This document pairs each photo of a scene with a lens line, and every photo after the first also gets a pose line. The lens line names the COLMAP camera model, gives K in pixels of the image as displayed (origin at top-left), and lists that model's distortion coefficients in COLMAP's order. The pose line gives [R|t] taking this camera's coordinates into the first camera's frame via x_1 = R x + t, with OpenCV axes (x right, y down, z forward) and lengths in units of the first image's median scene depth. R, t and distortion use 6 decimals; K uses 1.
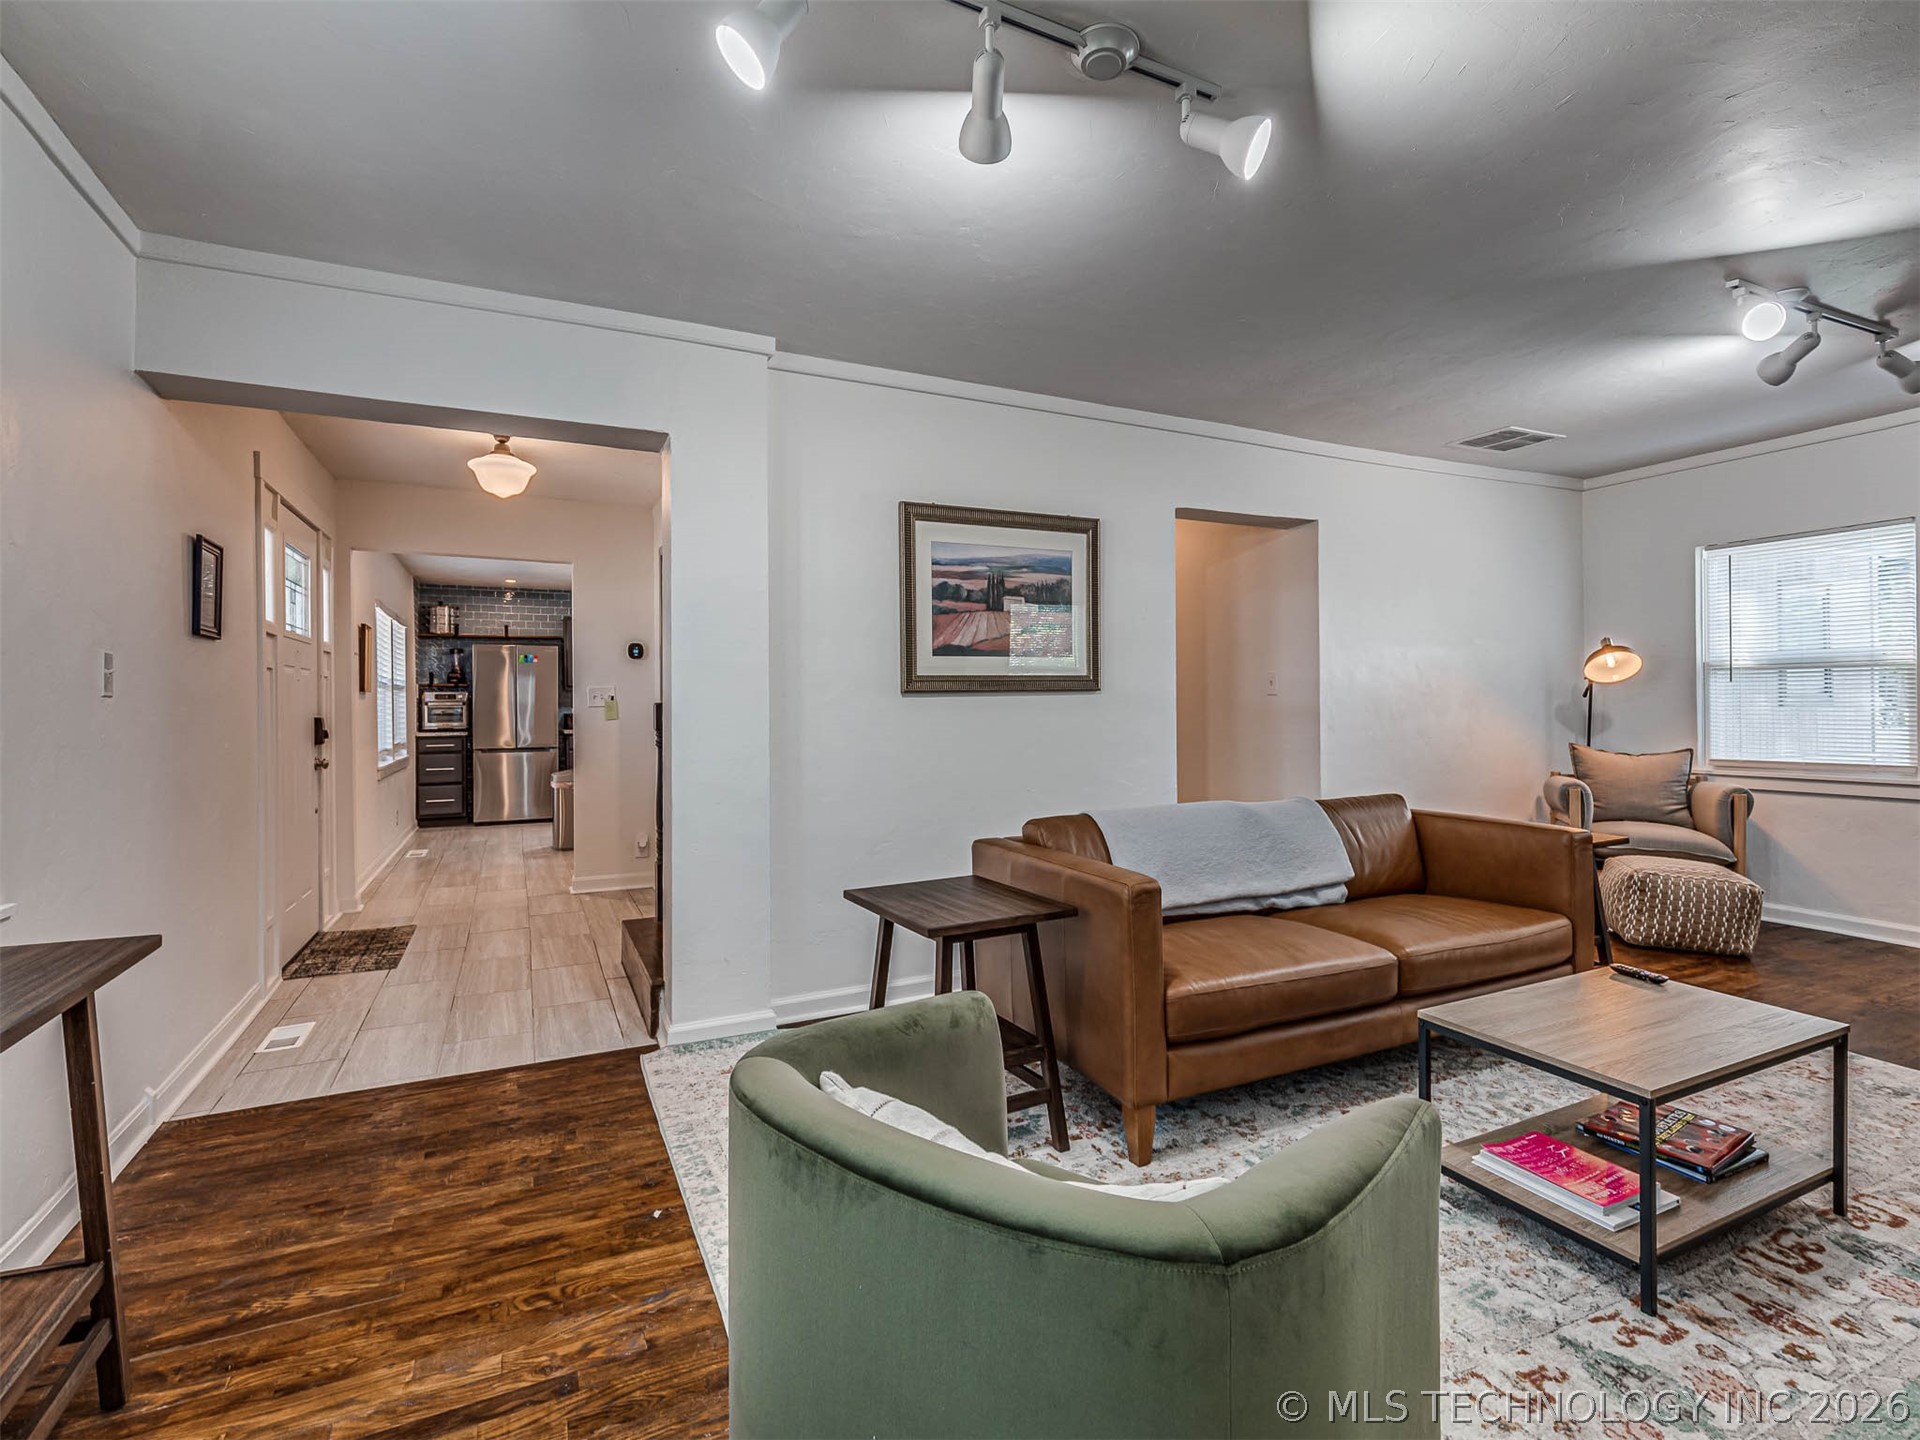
lens RADIAL K [[933.2, 0, 962.6], [0, 933.2, 698.6], [0, 0, 1]] dist [0.003629, 0.000292]
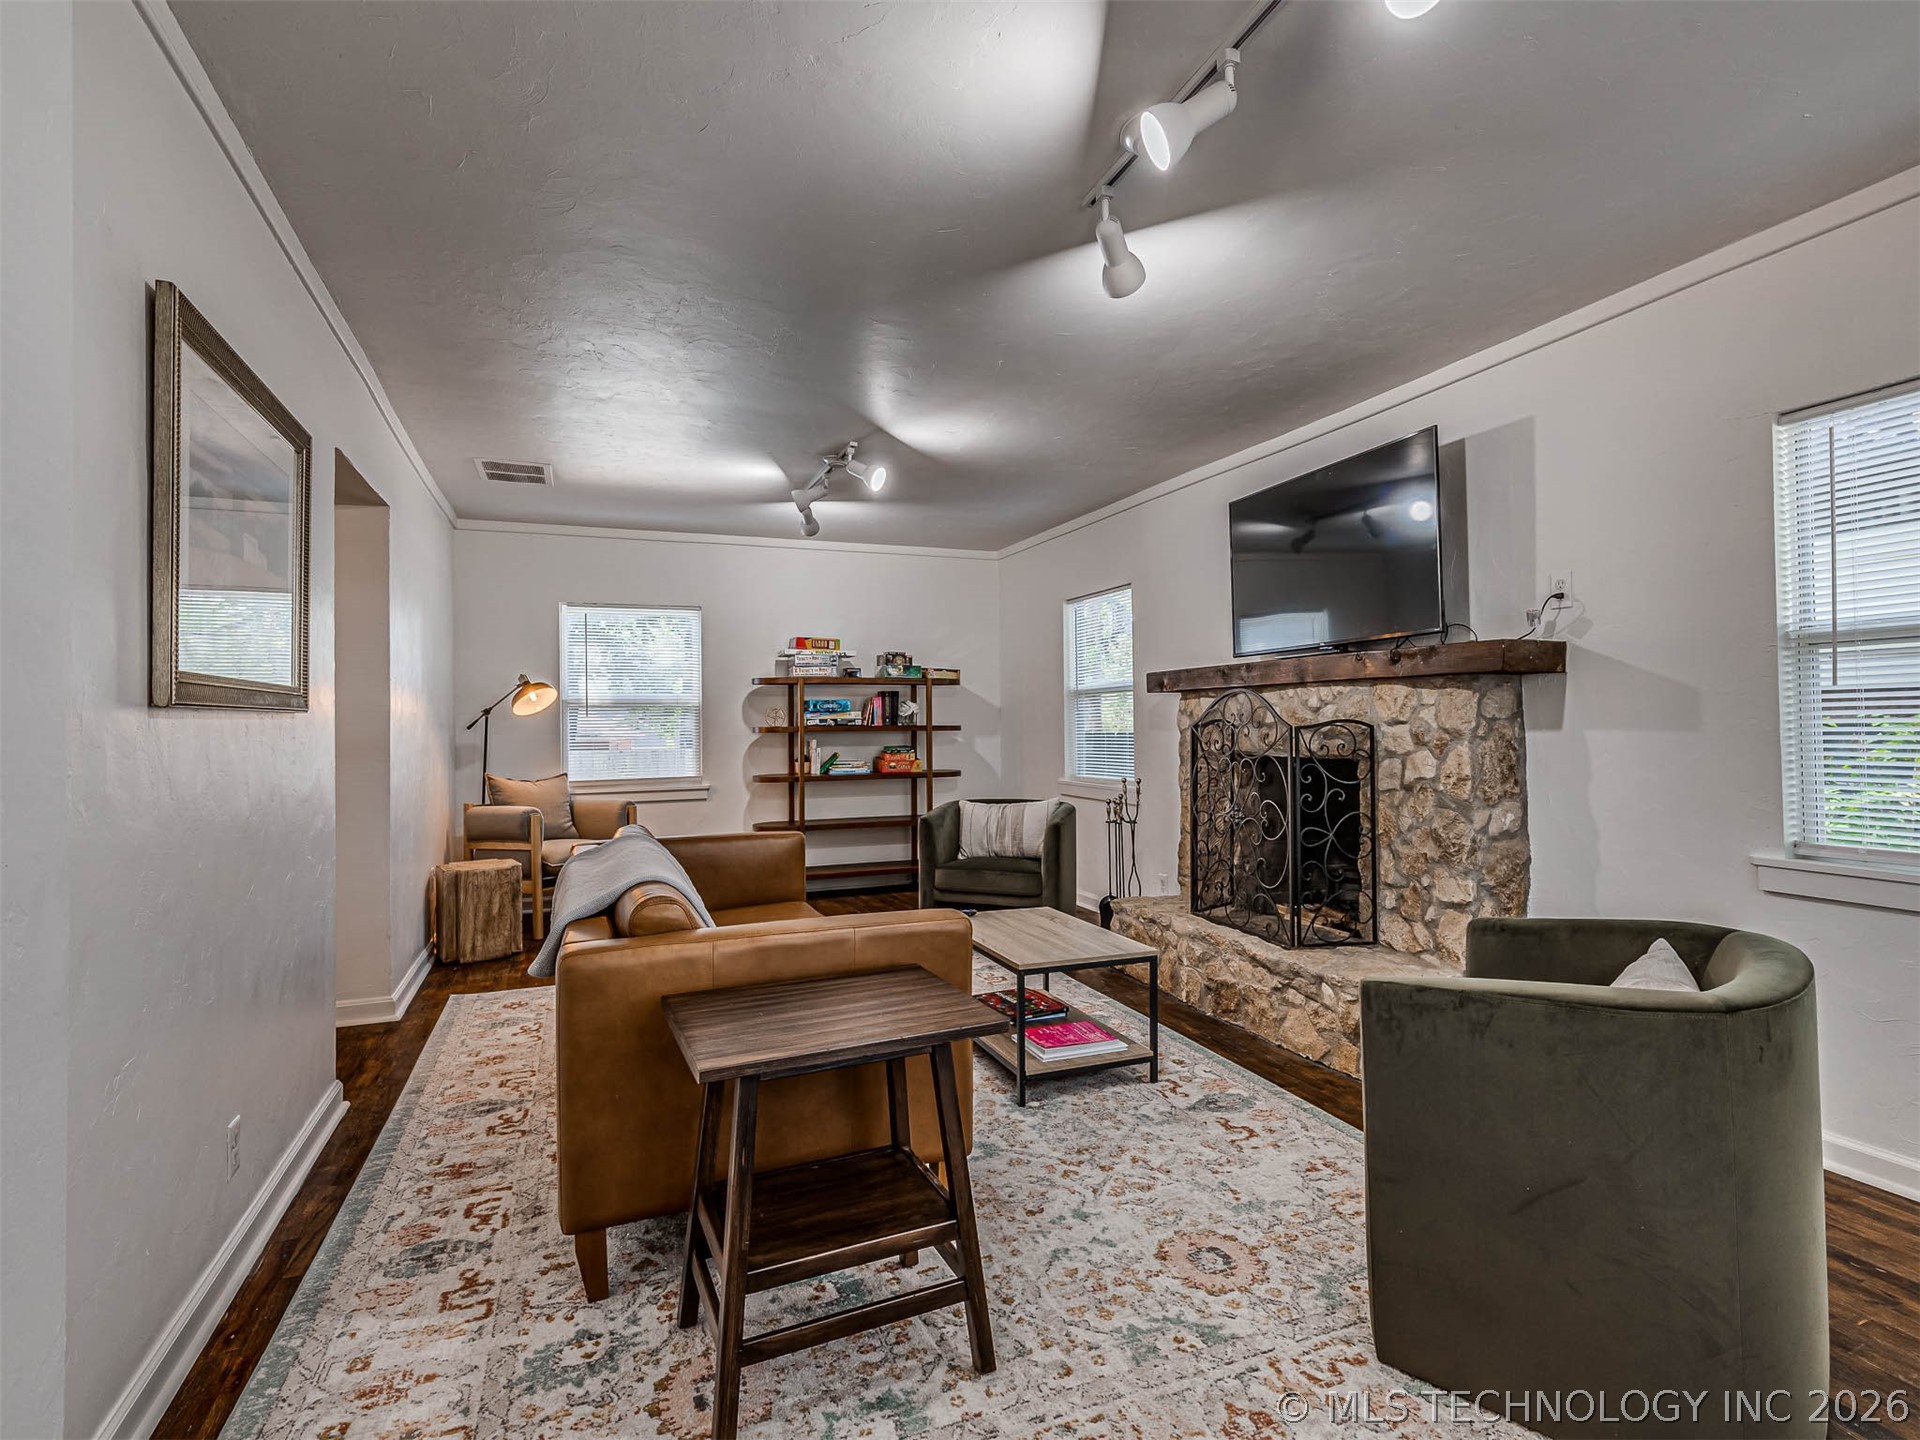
lens RADIAL K [[912.0, 0, 984.0], [0, 912.0, 712.3], [0, 0, 1]] dist [0.006338, -0.000575]
pose [[0.074795, 0.022144, 0.996953, -0.981641], [0.008999, 0.999698, -0.022881, 0.021439], [-0.997158, 0.010683, 0.074573, 1.210709]]
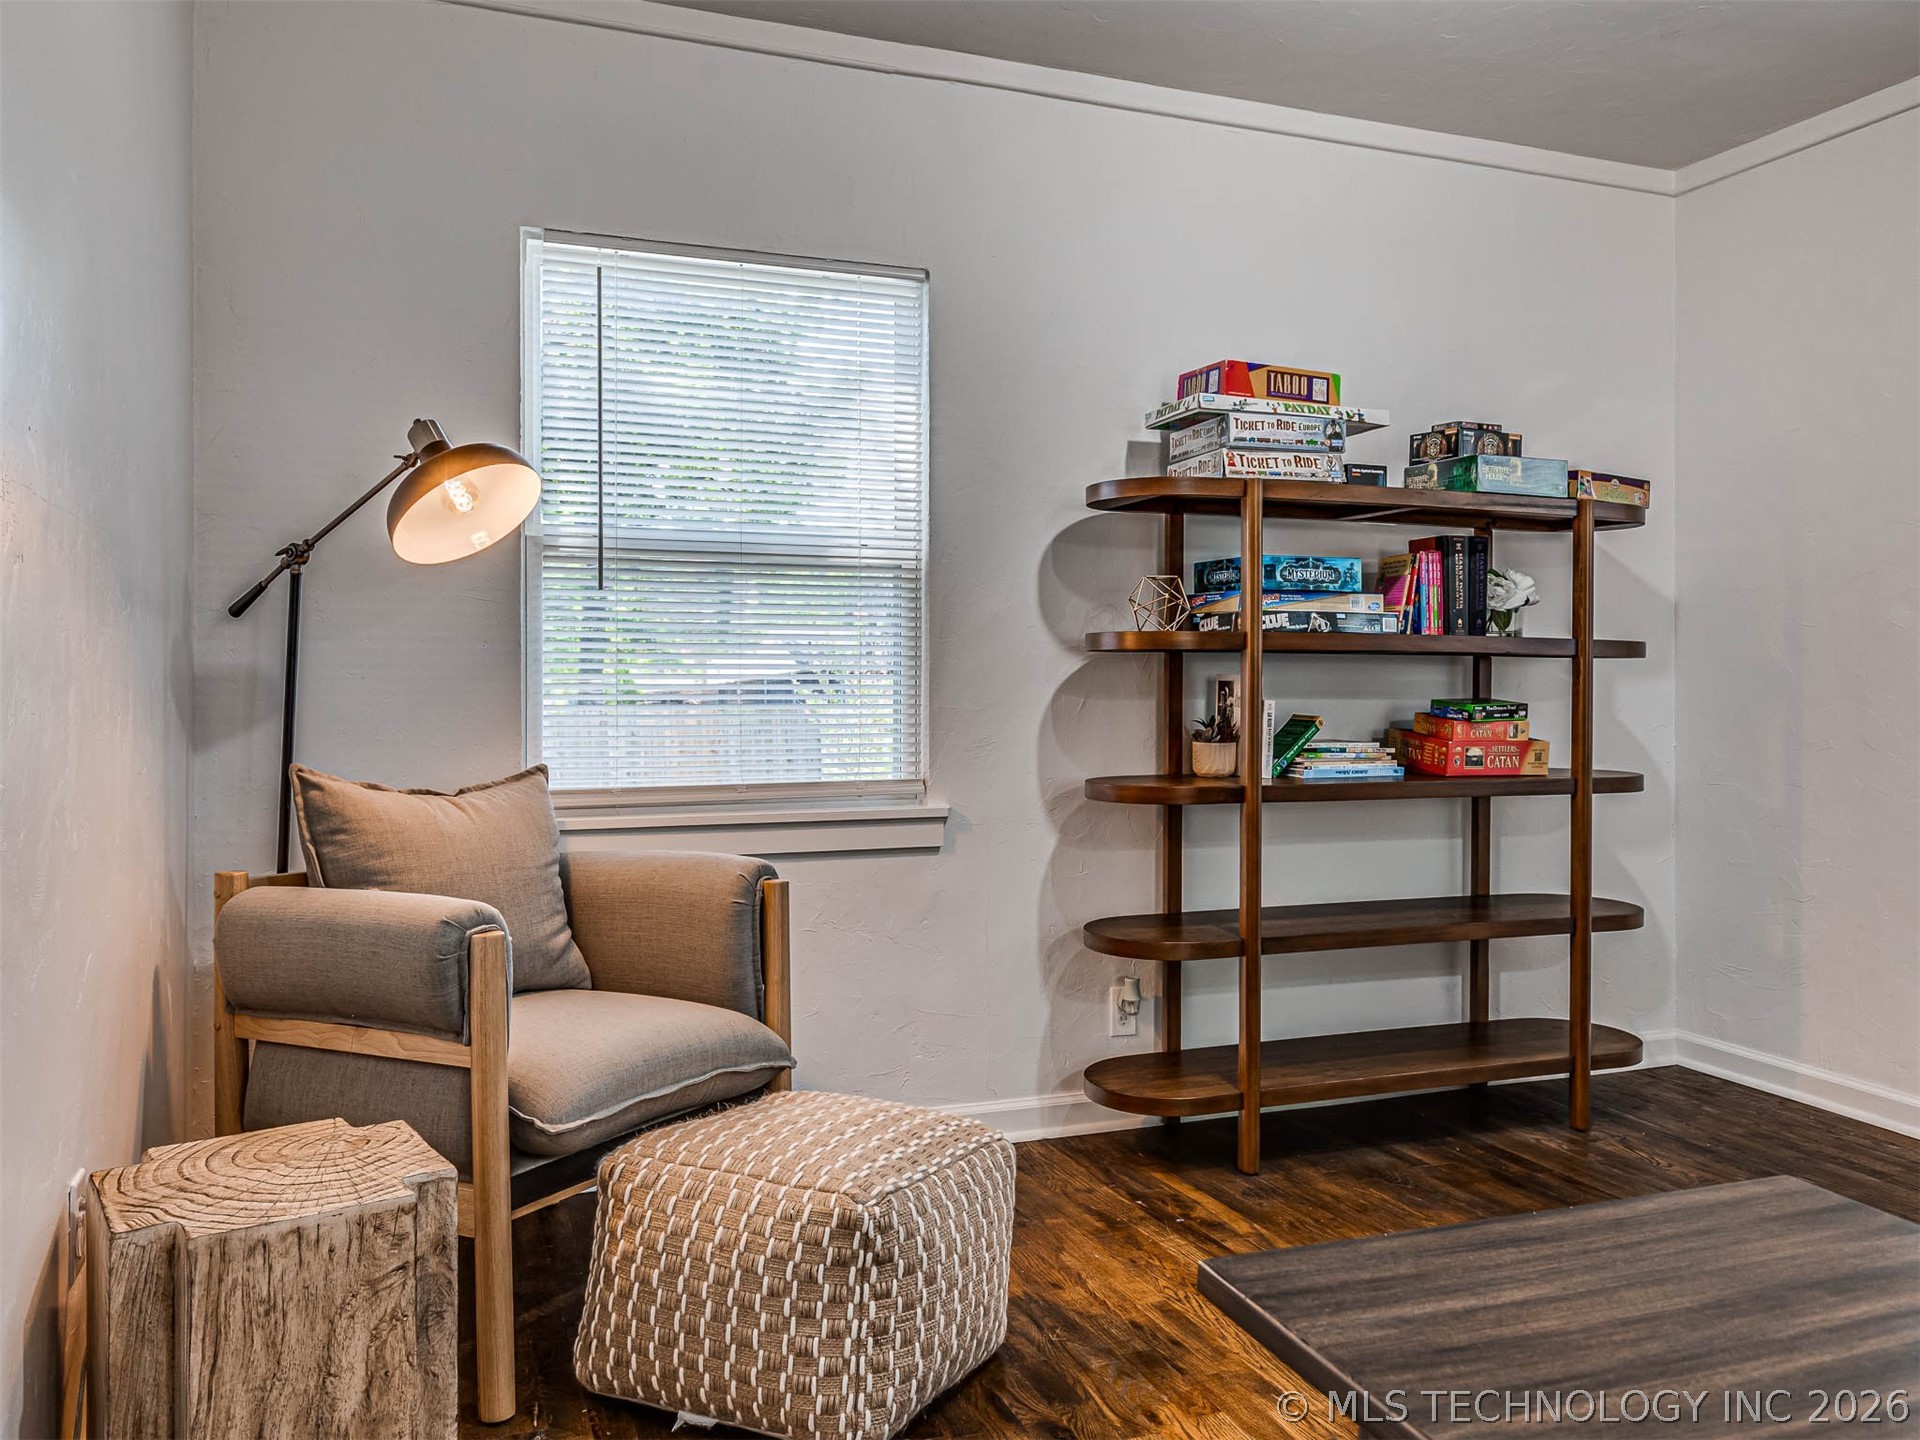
lens RADIAL K [[1447.0, 0, 1022.2], [0, 1447.0, 694.8], [0, 0, 1]] dist [0.006697, 0.001172]
pose [[0.093688, -0.001387, 0.995601, 0.724297], [-0.006644, 0.999976, 0.002018, 0.067762], [-0.995579, -0.006804, 0.093676, 2.341038]]
